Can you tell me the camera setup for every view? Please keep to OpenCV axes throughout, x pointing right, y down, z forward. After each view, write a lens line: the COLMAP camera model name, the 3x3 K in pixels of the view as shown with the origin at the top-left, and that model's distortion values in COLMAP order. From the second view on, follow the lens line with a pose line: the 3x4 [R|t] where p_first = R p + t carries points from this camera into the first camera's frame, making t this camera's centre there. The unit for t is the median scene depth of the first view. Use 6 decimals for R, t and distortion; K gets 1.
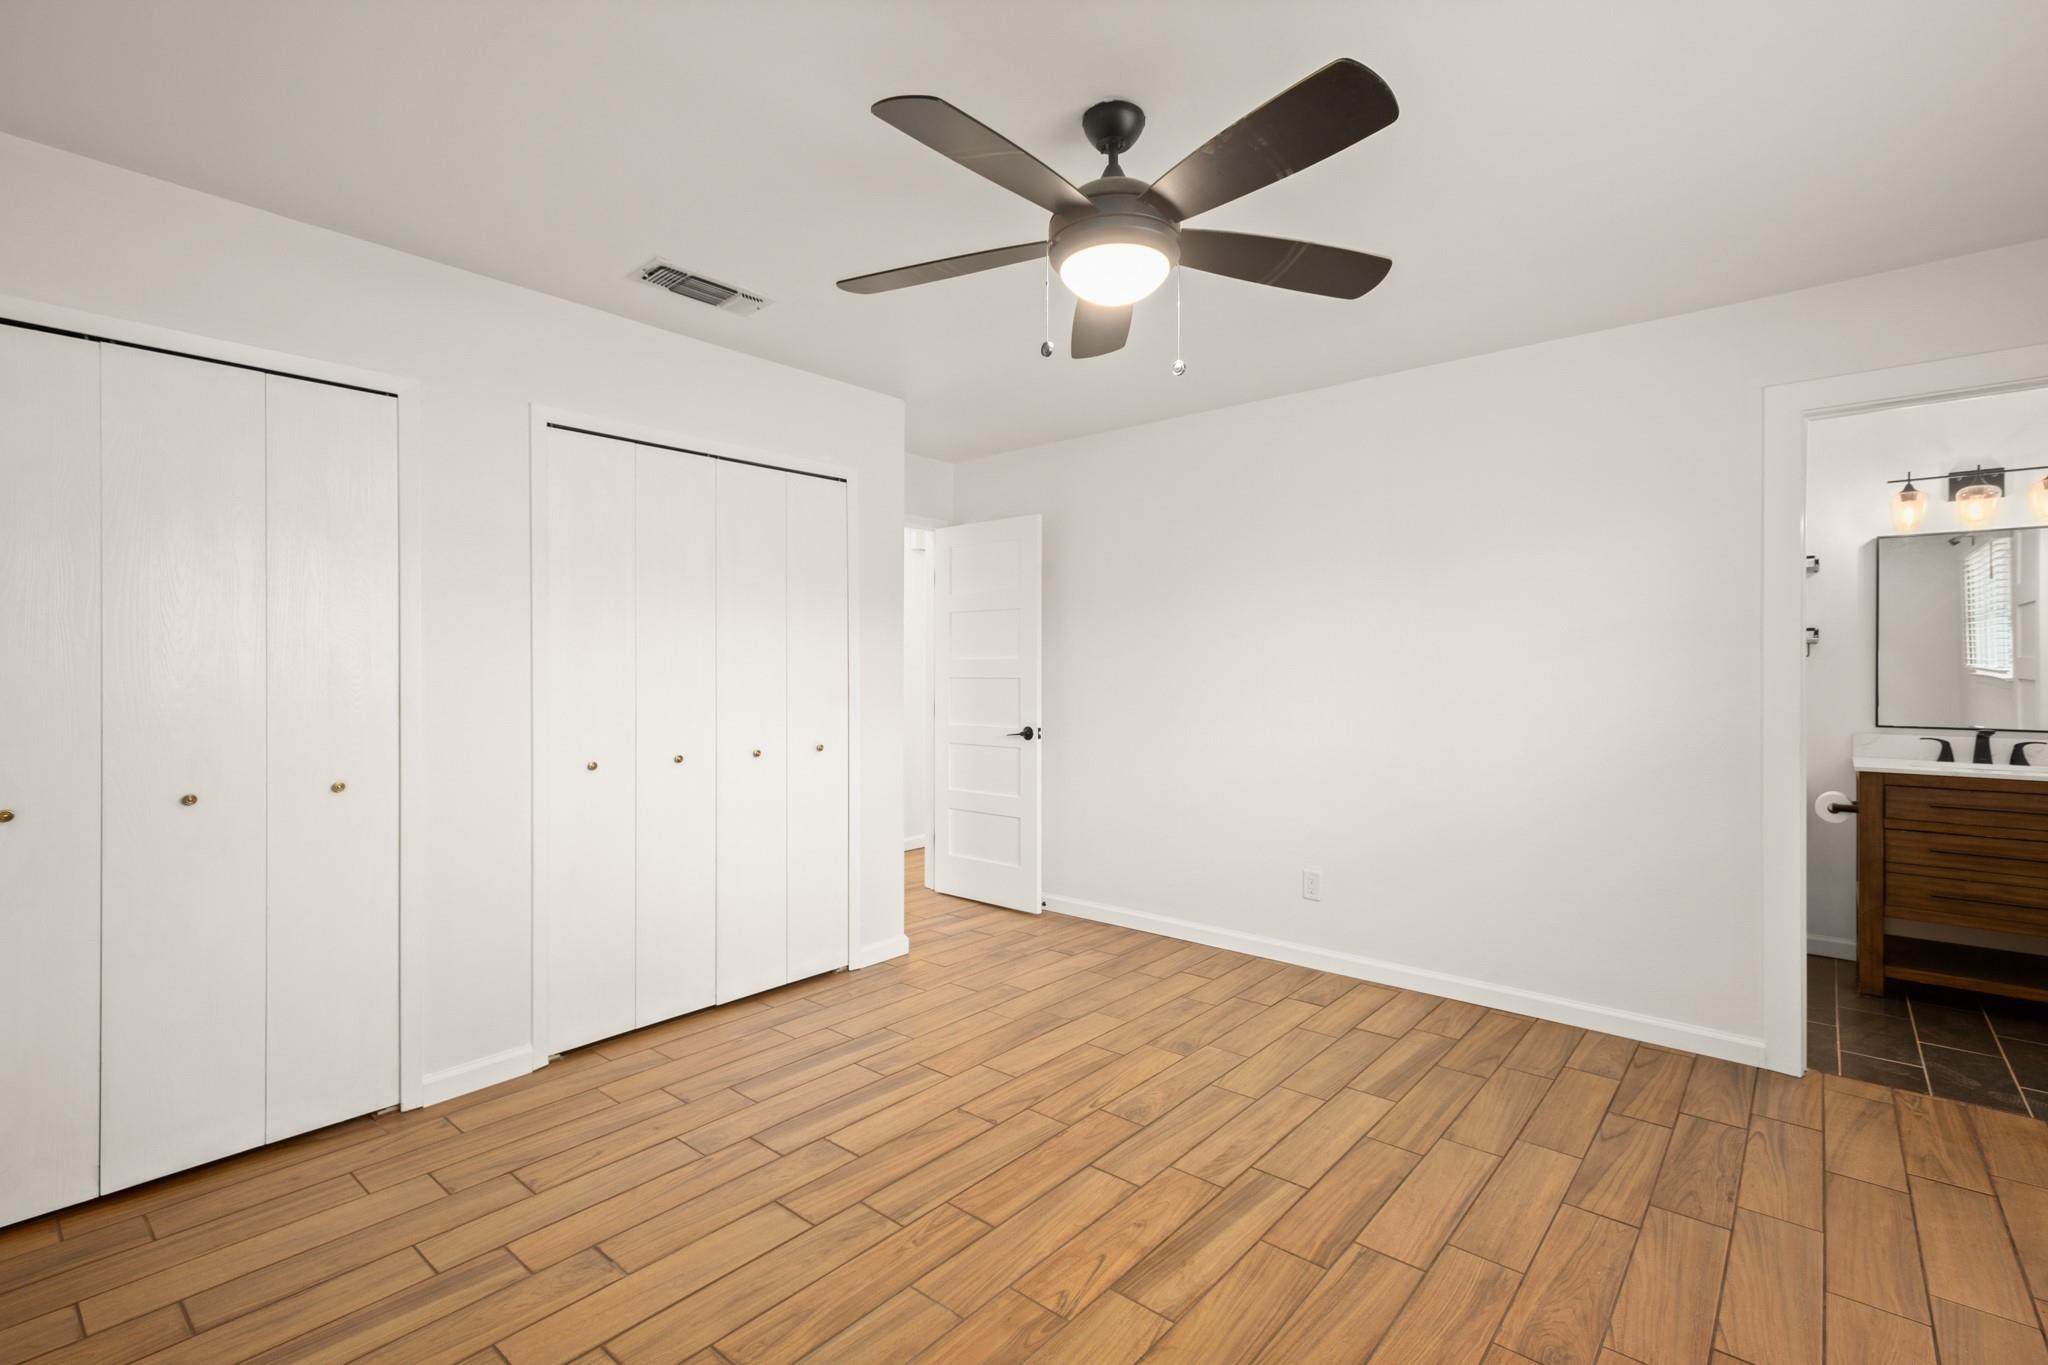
lens RADIAL K [[932.3, 0, 1034.5], [0, 932.3, 687.3], [0, 0, 1]] dist [0.002560, -0.000193]
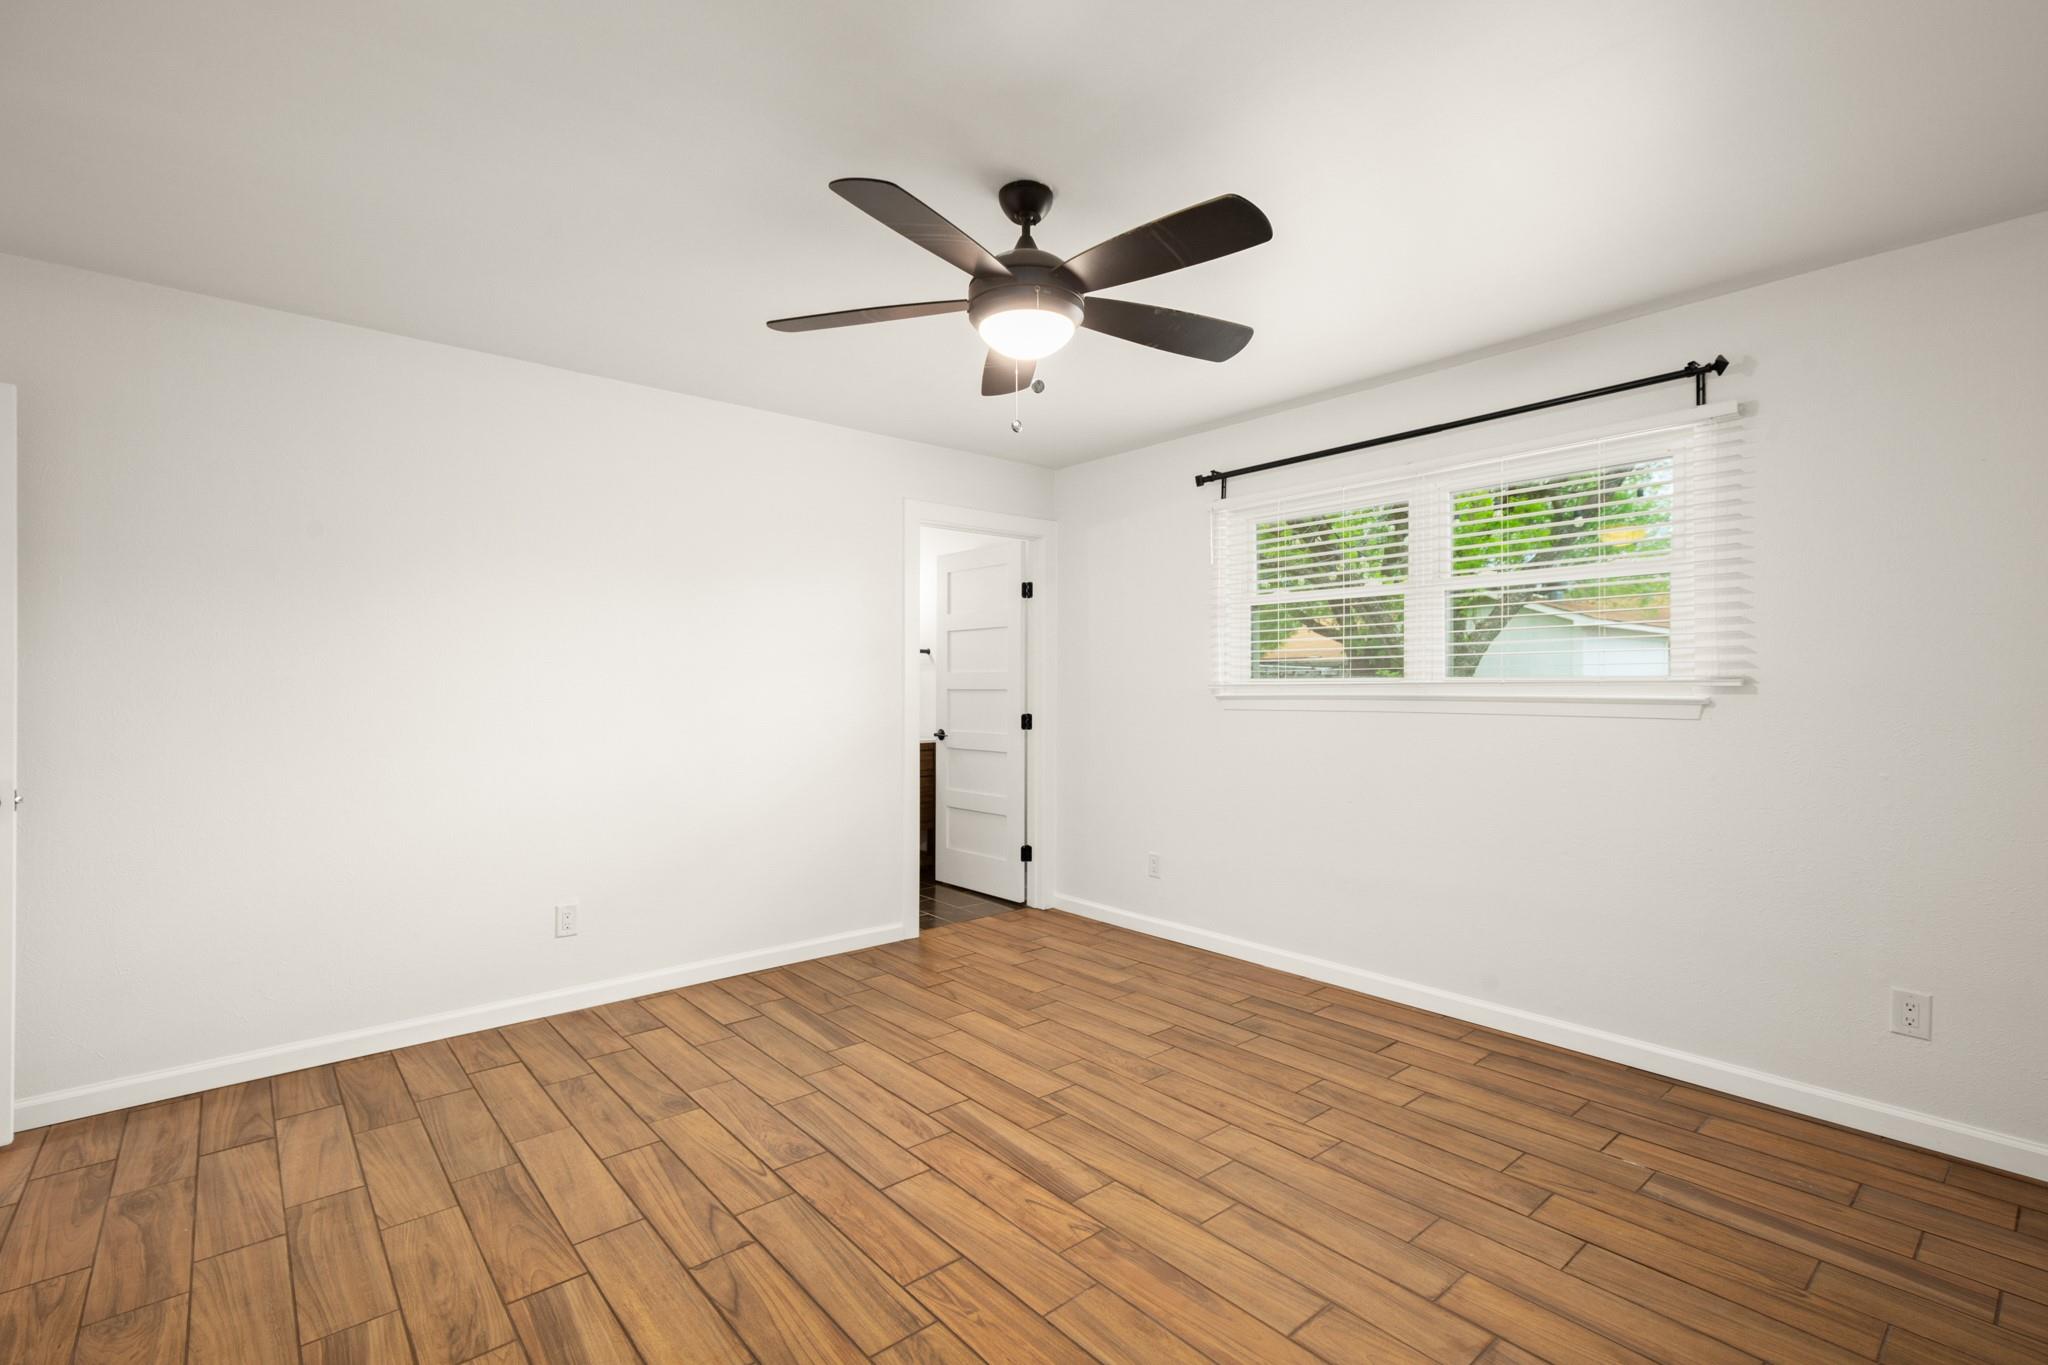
lens RADIAL K [[932.3, 0, 1034.5], [0, 932.3, 687.3], [0, 0, 1]] dist [0.002560, -0.000193]
pose [[0.160232, -0.012390, 0.987002, -0.747787], [0.023297, 0.999690, 0.008767, -0.016251], [-0.986804, 0.021589, 0.160471, 0.575880]]
